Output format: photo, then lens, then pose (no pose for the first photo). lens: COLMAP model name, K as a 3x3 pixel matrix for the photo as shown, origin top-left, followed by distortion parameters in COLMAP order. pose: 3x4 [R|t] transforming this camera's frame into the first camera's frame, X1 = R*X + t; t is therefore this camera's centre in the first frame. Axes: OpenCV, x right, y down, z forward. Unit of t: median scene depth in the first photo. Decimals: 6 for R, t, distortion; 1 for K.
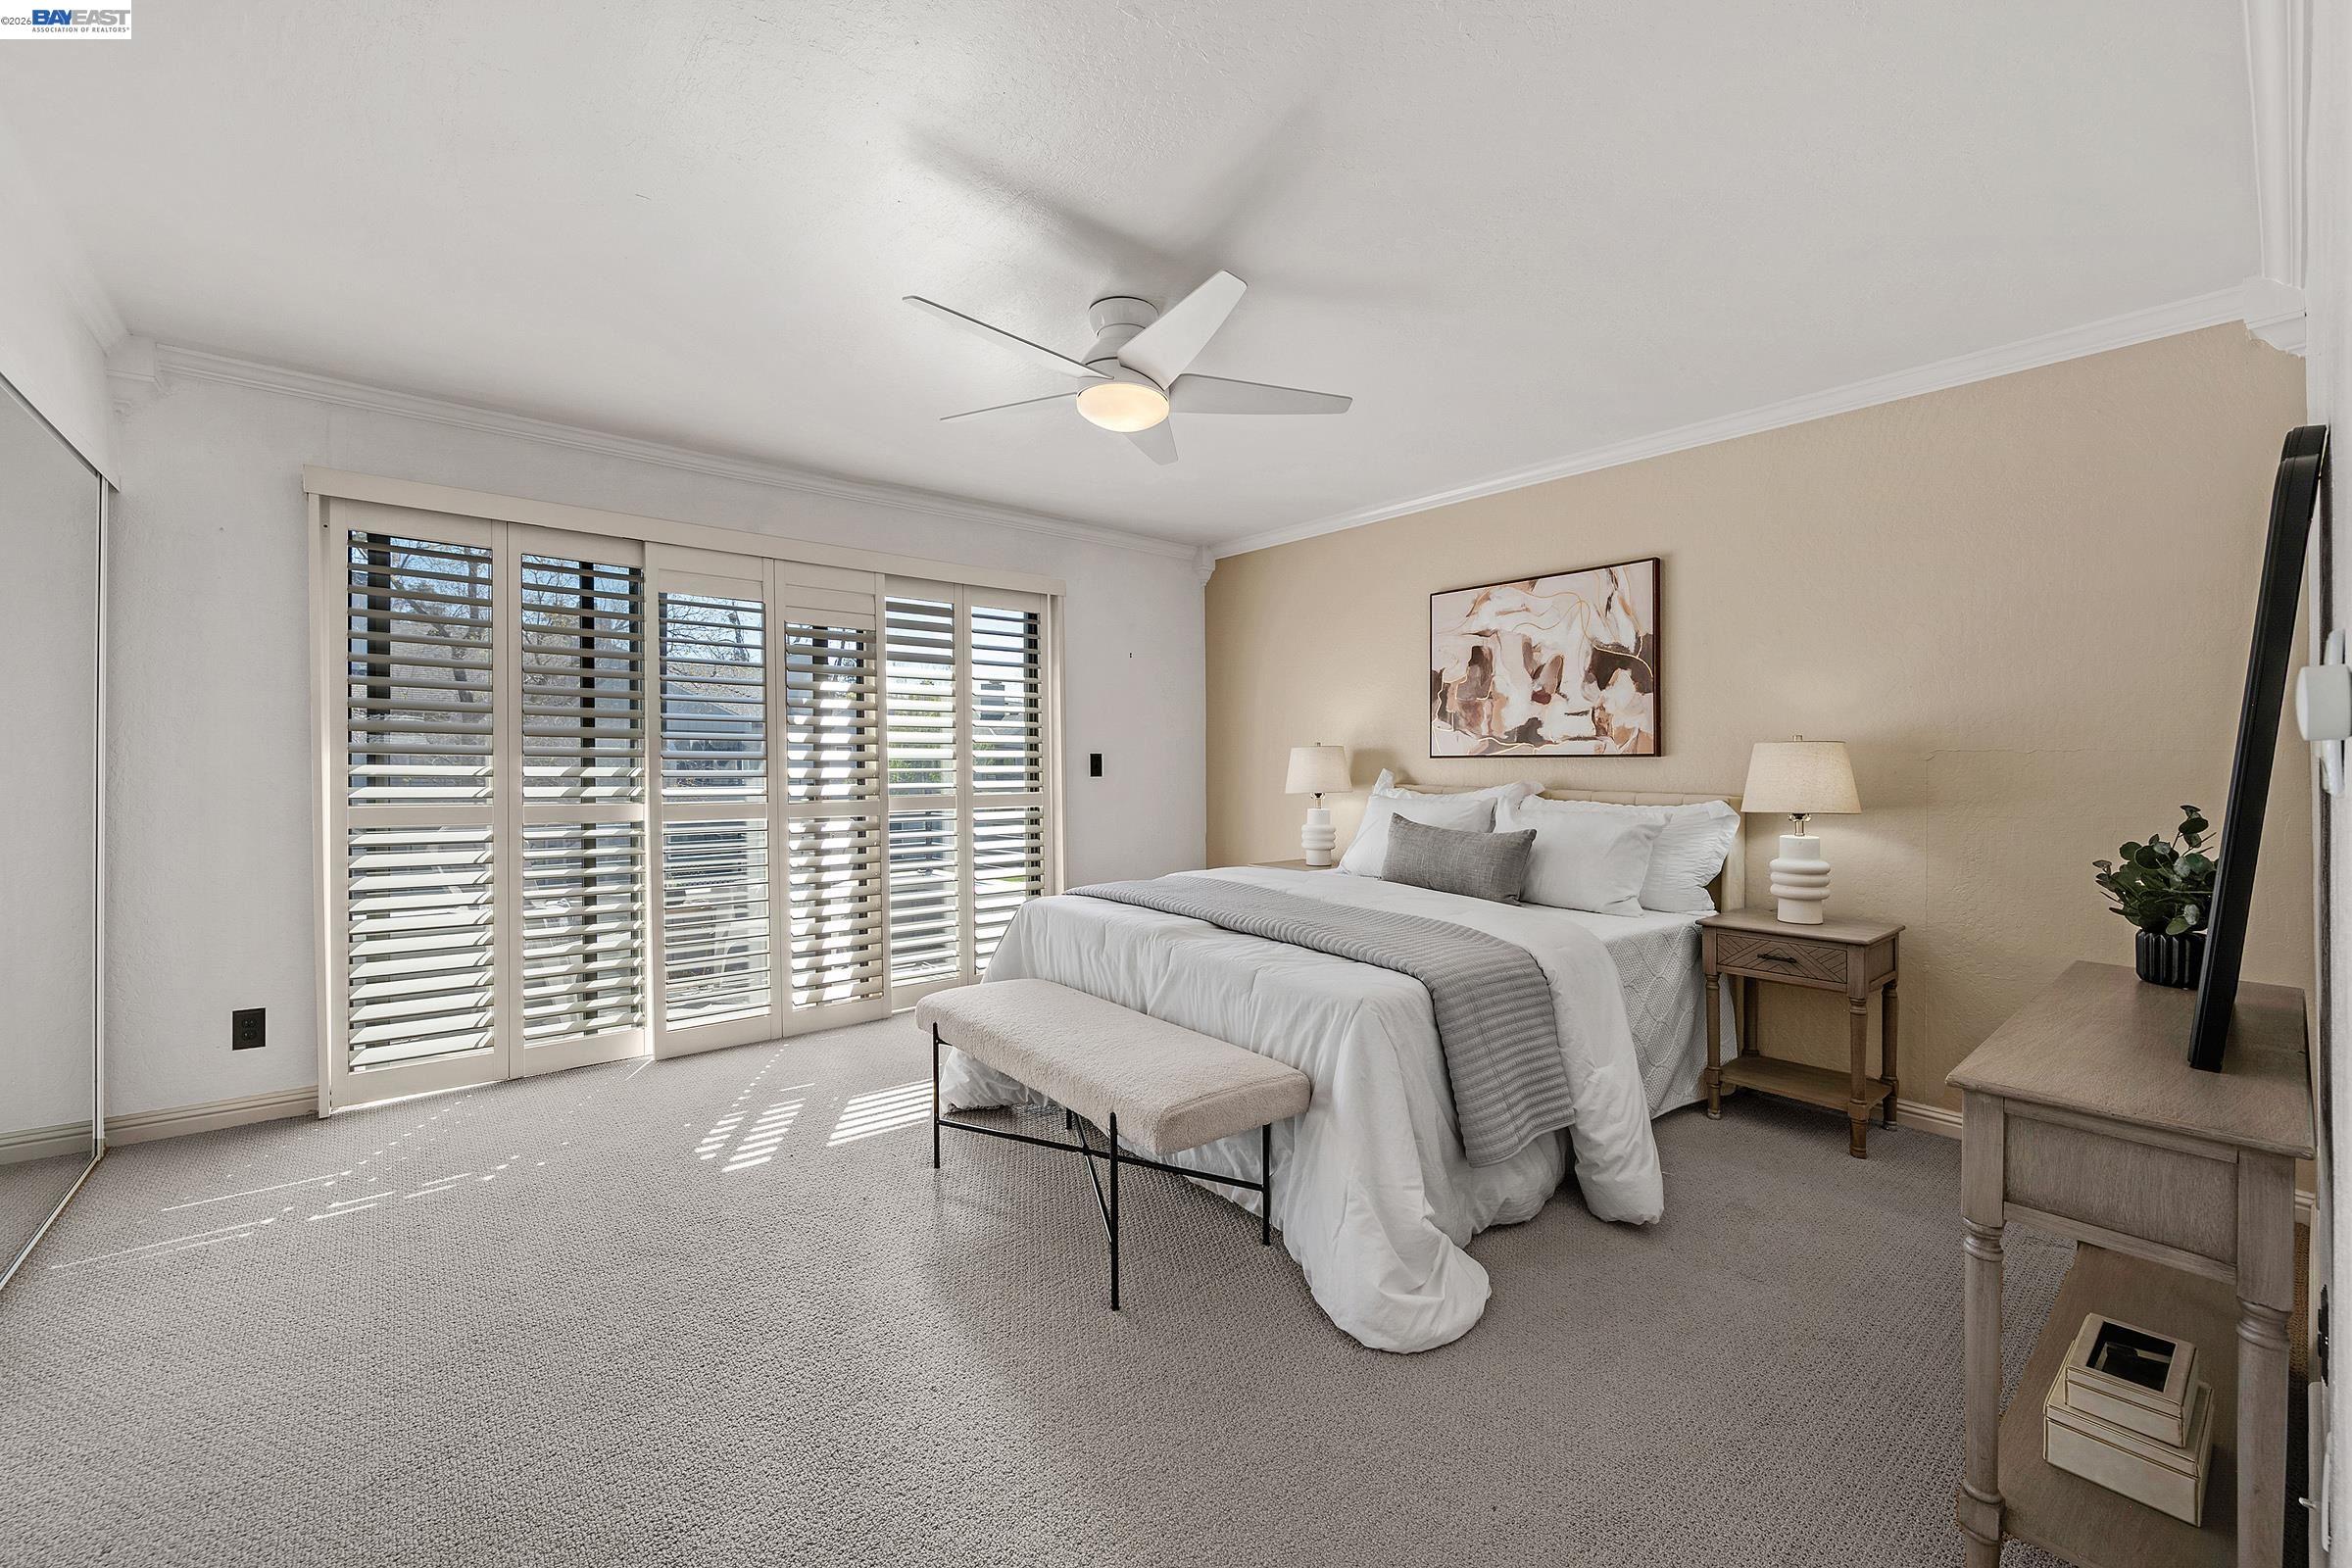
lens RADIAL K [[925.9, 0, 1194.9], [0, 925.9, 780.2], [0, 0, 1]] dist [-0.002213, -0.000113]
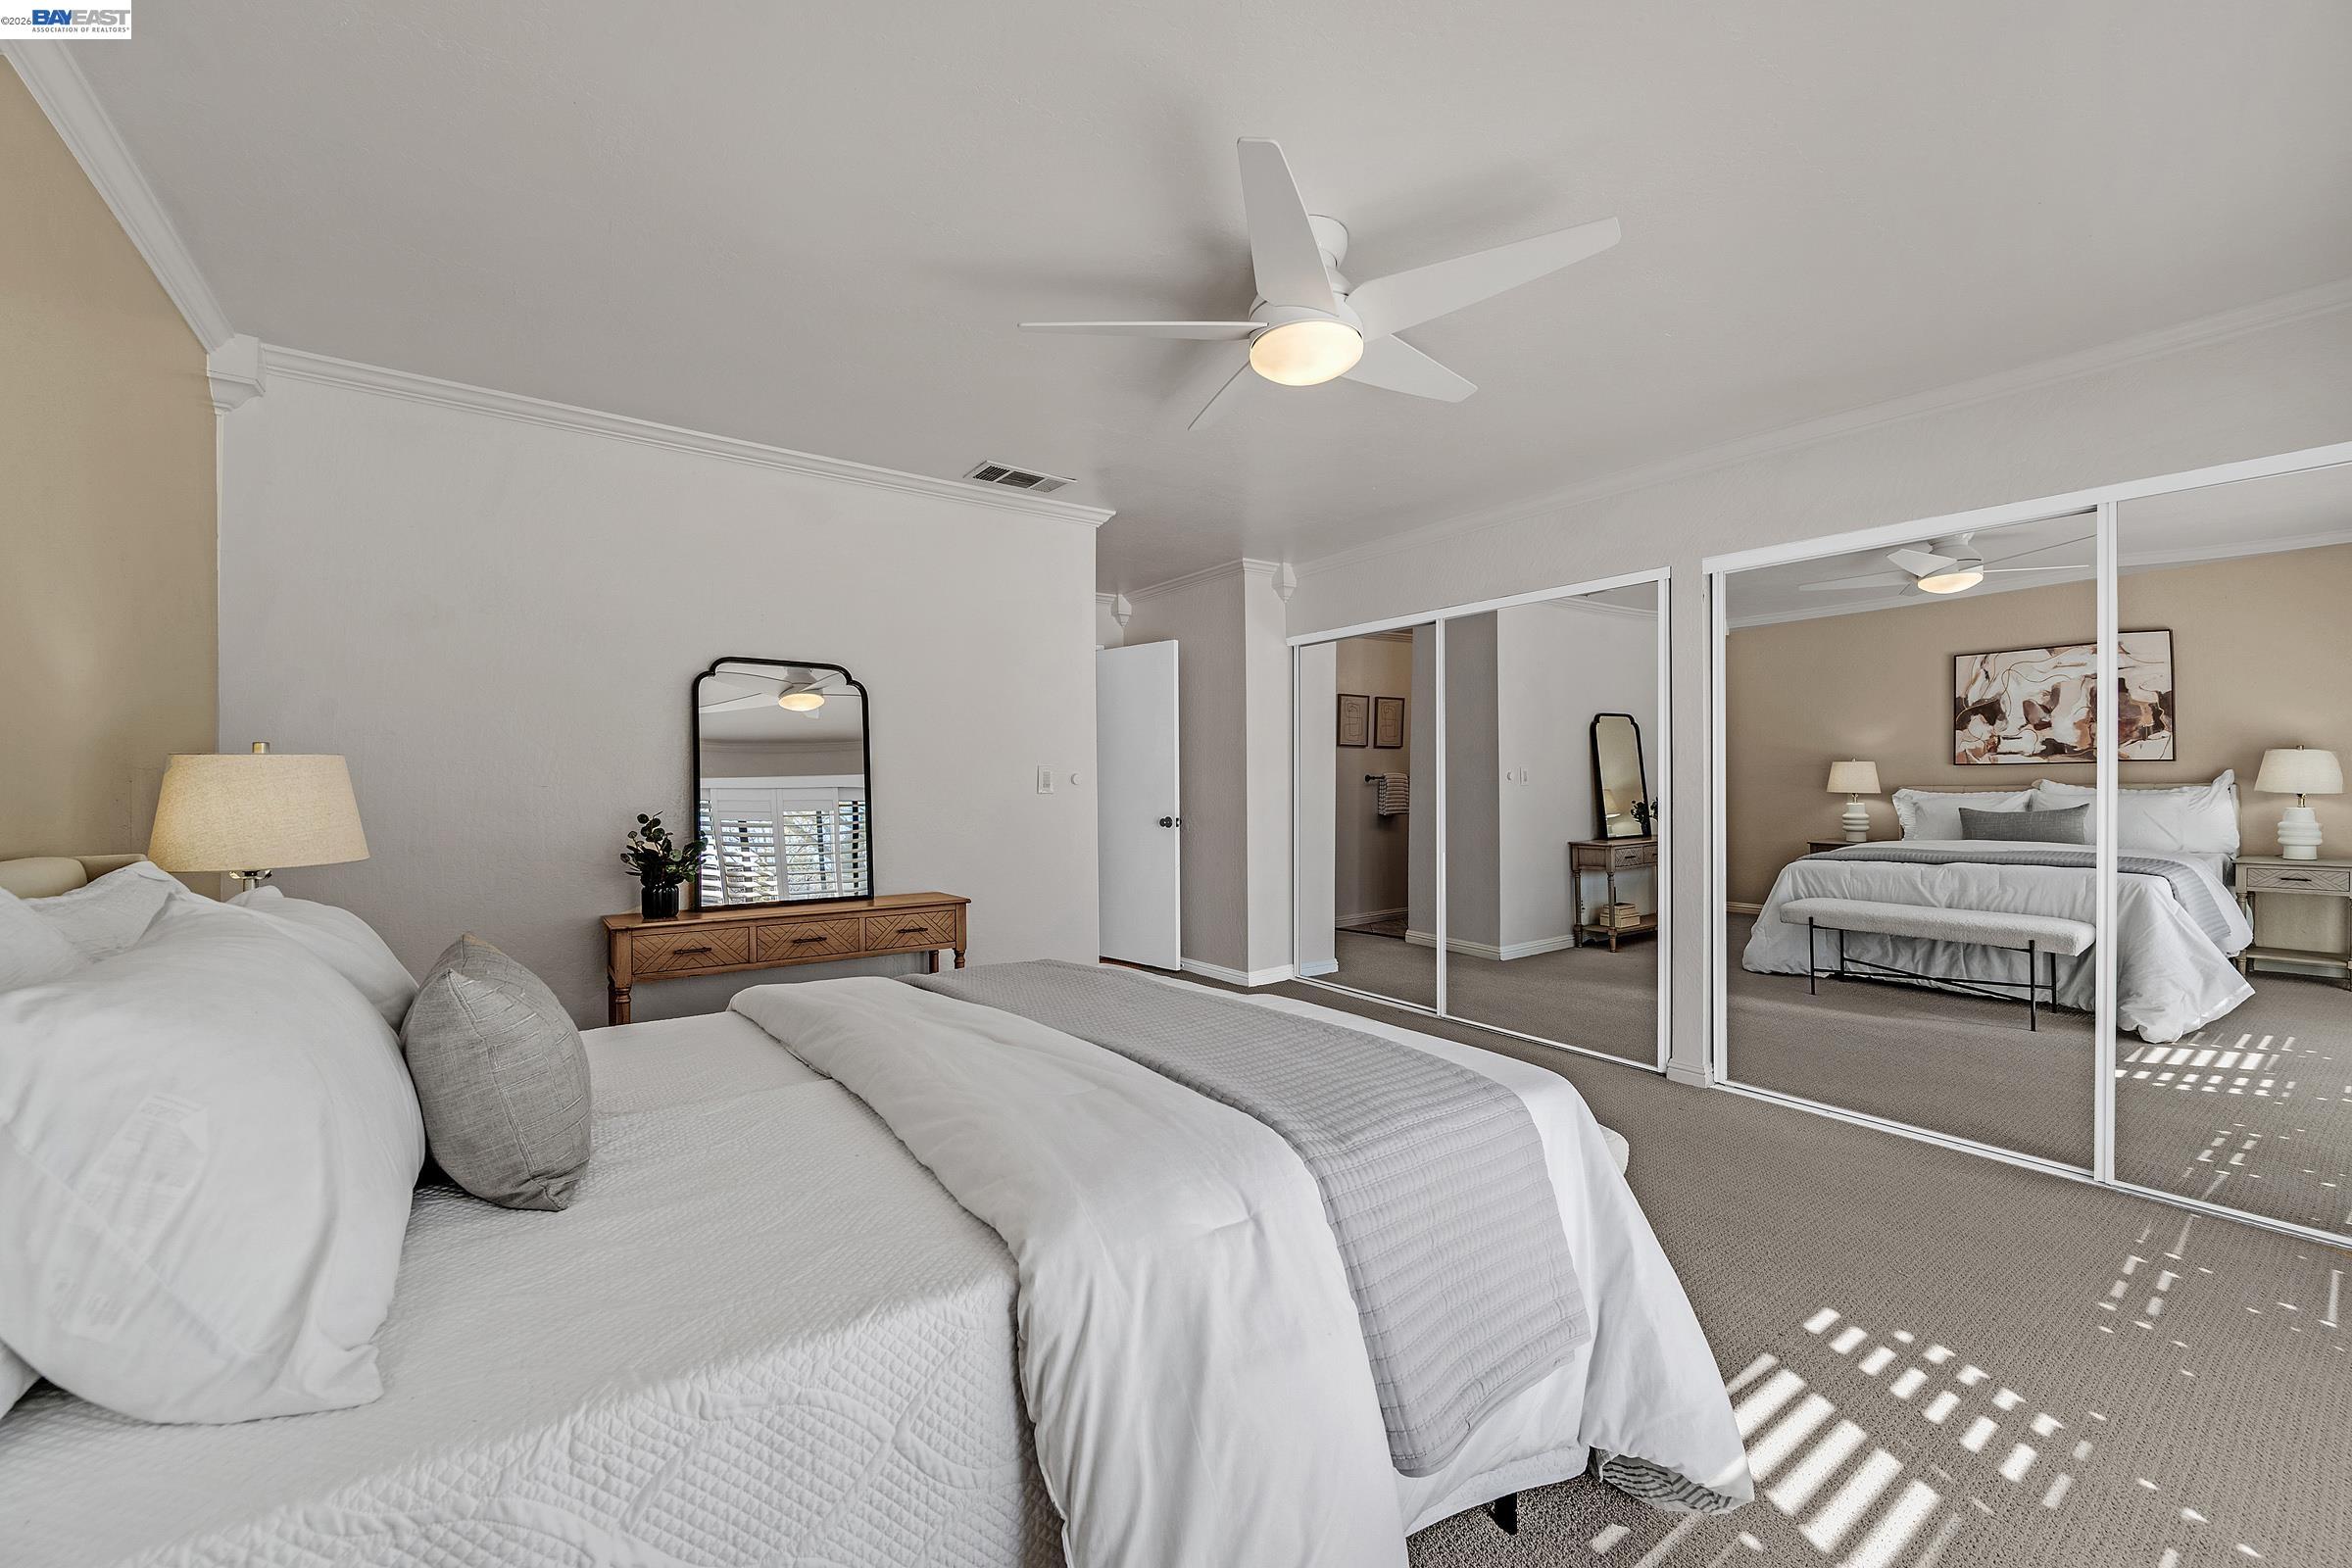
lens RADIAL K [[925.9, 0, 1194.9], [0, 925.9, 780.2], [0, 0, 1]] dist [-0.002213, -0.000113]
pose [[-0.997182, -0.002736, 0.074966, -0.031936], [-0.001544, 0.999872, 0.015956, -0.031346], [-0.075000, 0.015795, -0.997058, 1.674433]]
